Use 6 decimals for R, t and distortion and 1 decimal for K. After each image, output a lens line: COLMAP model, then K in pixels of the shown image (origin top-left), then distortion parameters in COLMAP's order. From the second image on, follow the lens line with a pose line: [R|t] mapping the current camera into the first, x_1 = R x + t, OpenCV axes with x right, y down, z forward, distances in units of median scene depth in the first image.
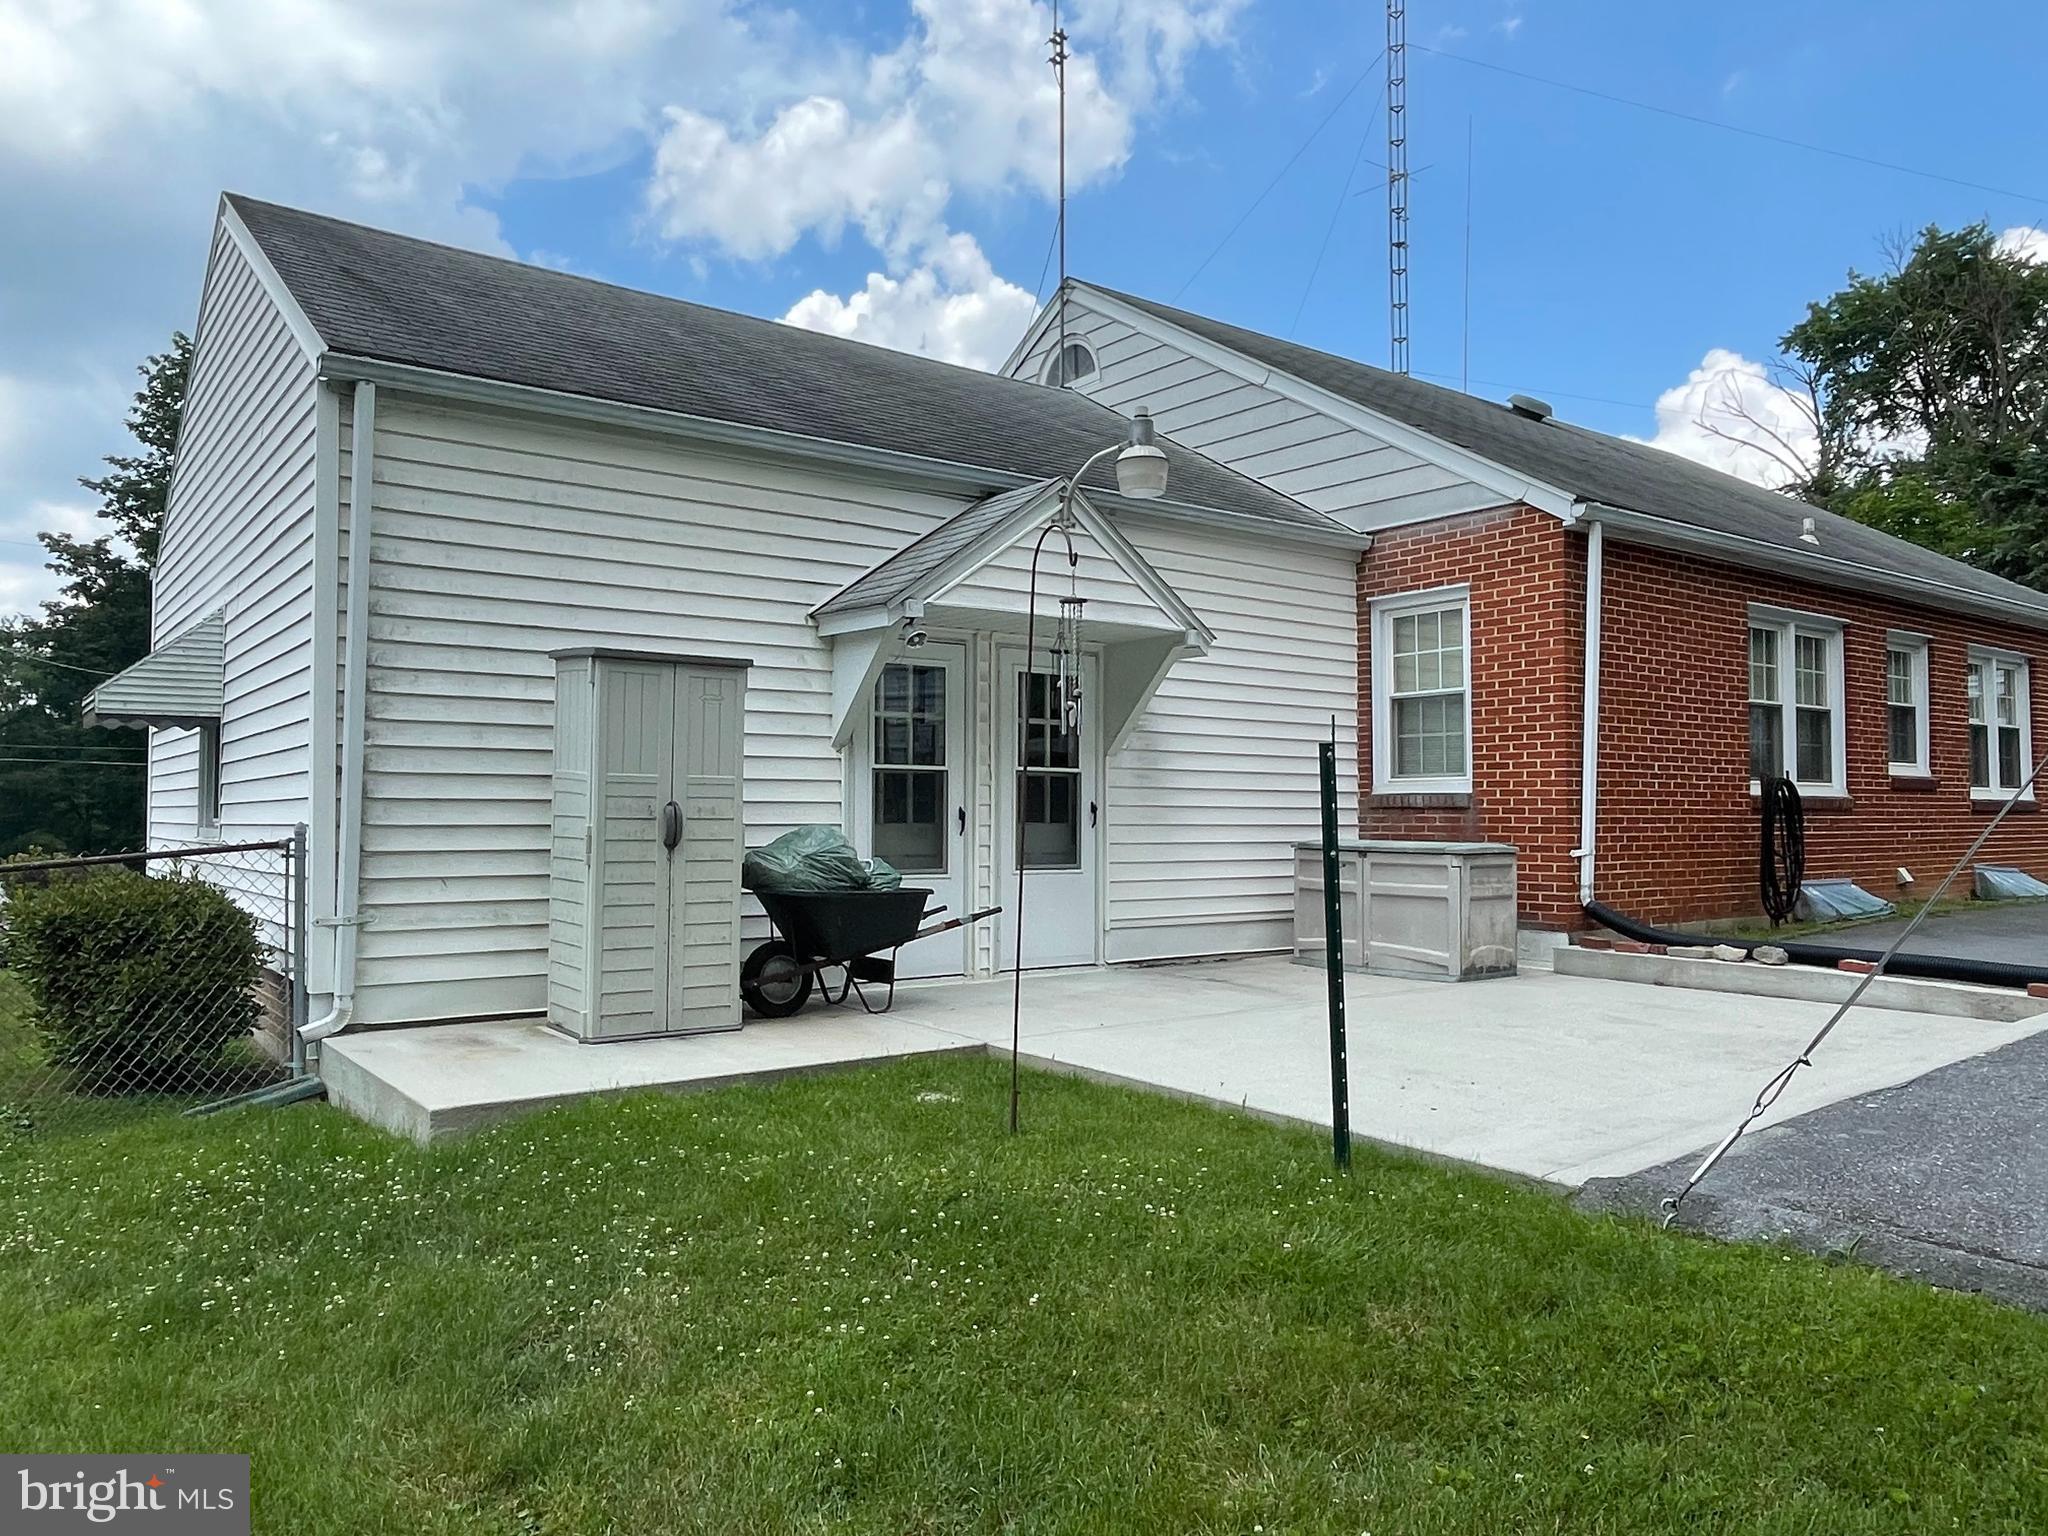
lens RADIAL K [[1432.4, 0, 999.5], [0, 1432.4, 763.8], [0, 0, 1]] dist [0.002912, -0.007783]
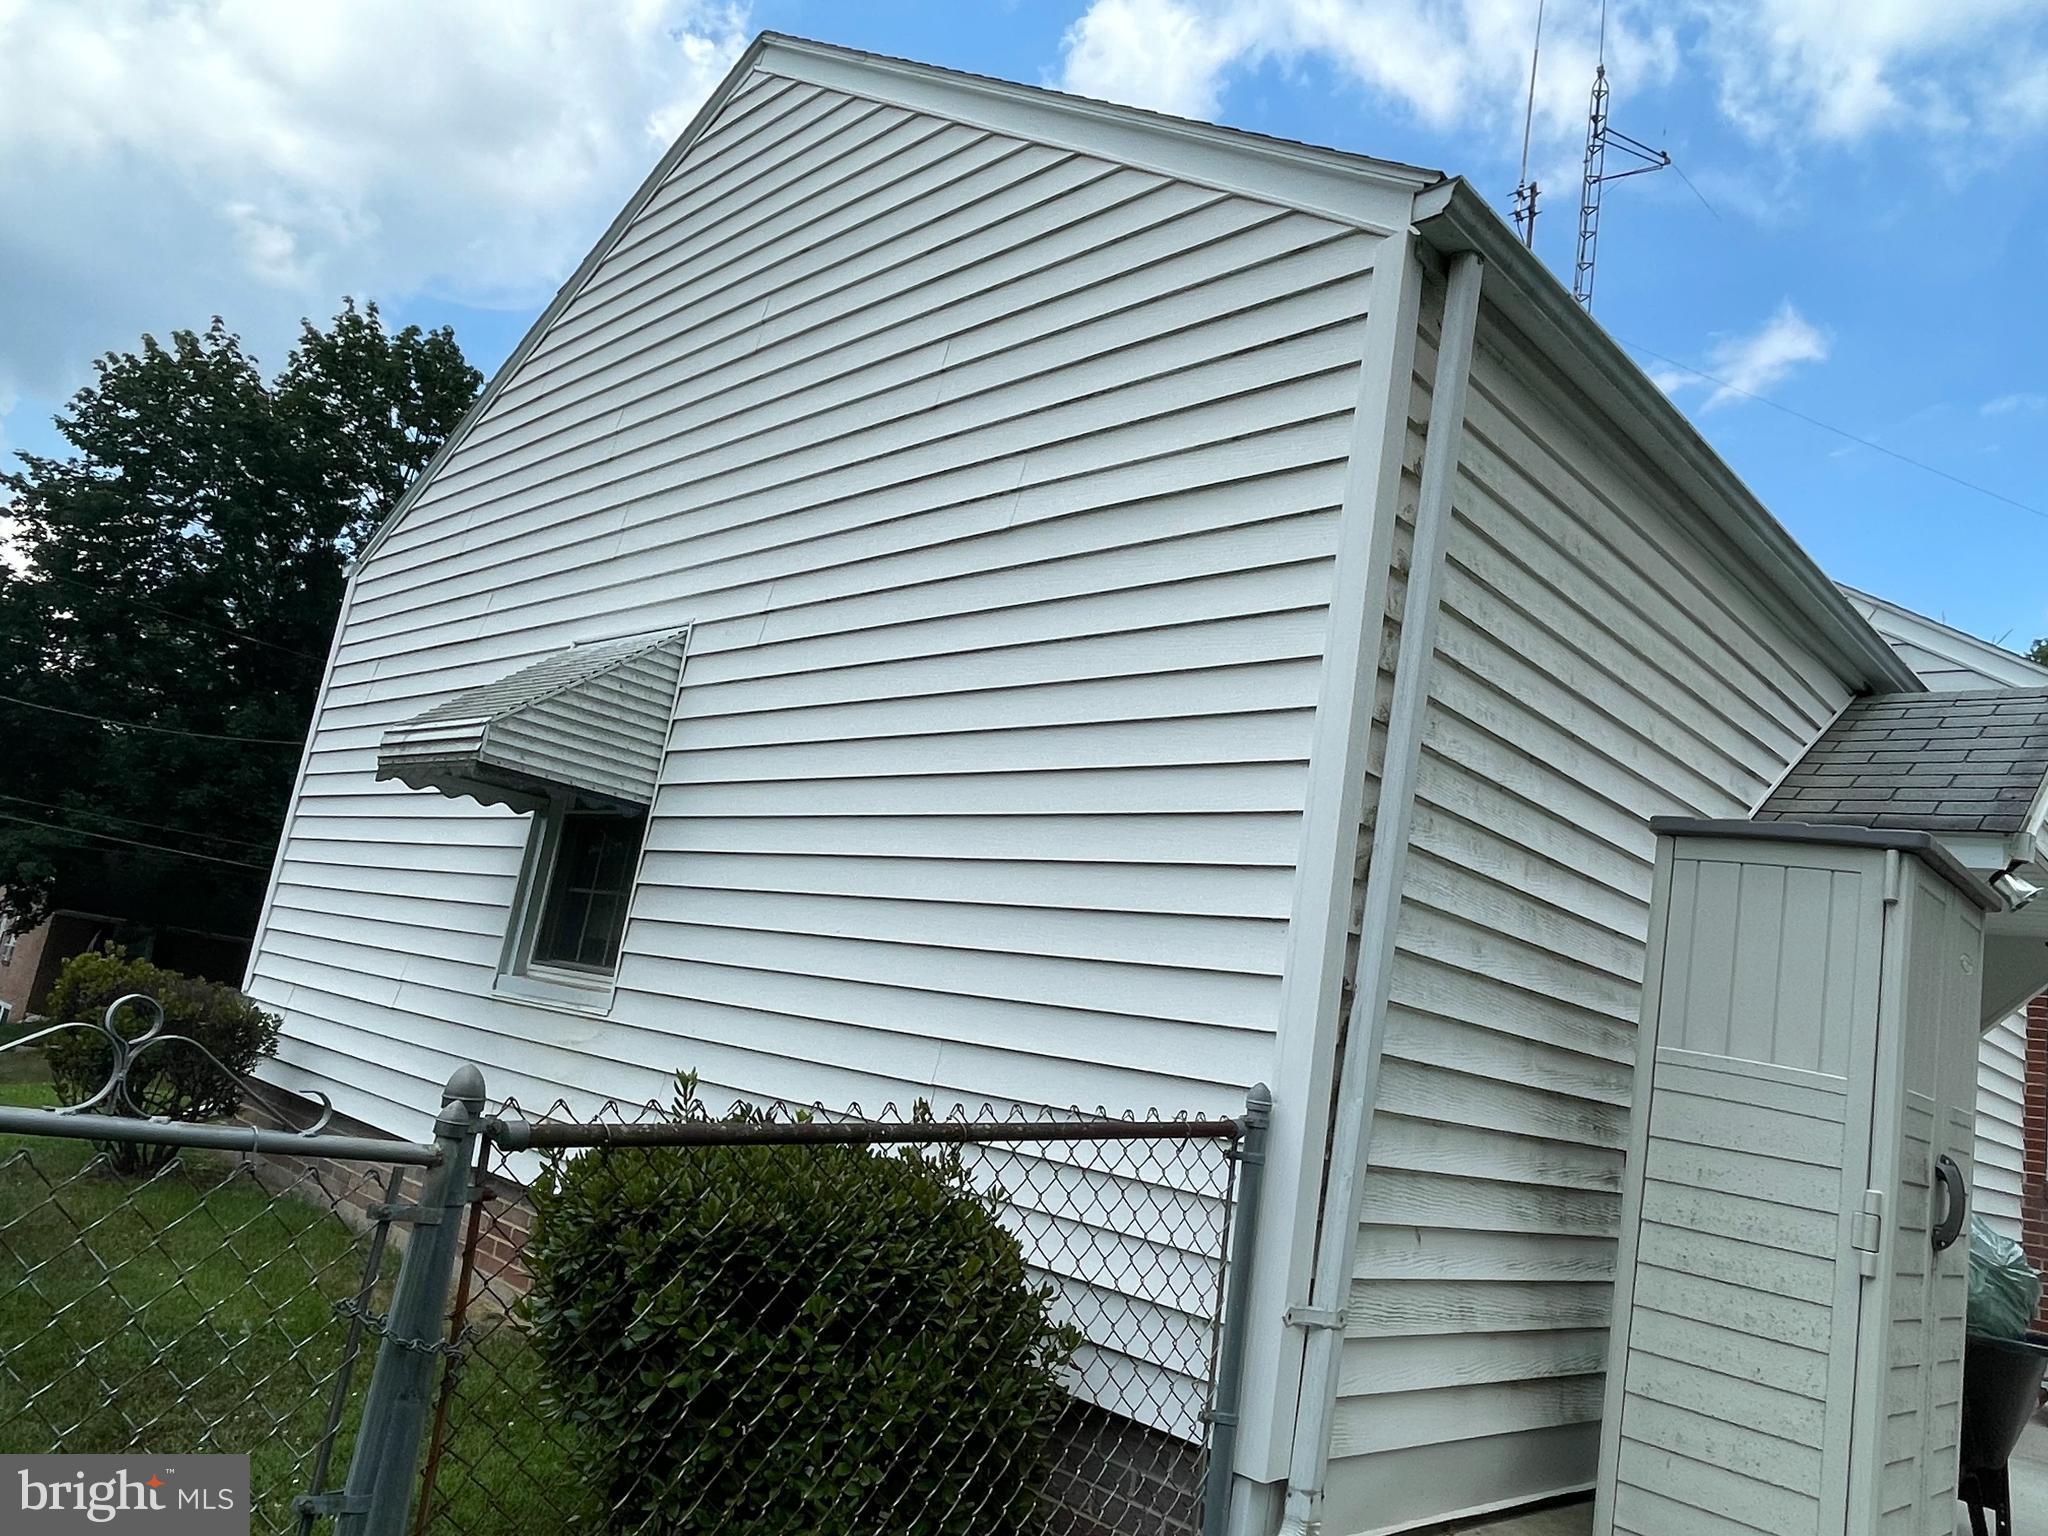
lens RADIAL K [[1432.4, 0, 999.5], [0, 1432.4, 763.8], [0, 0, 1]] dist [0.002912, -0.007783]
pose [[0.975965, 0.183573, 0.117443, -0.478031], [-0.164665, 0.974195, -0.154366, 0.018390], [-0.142750, 0.131317, 0.981009, 0.398593]]
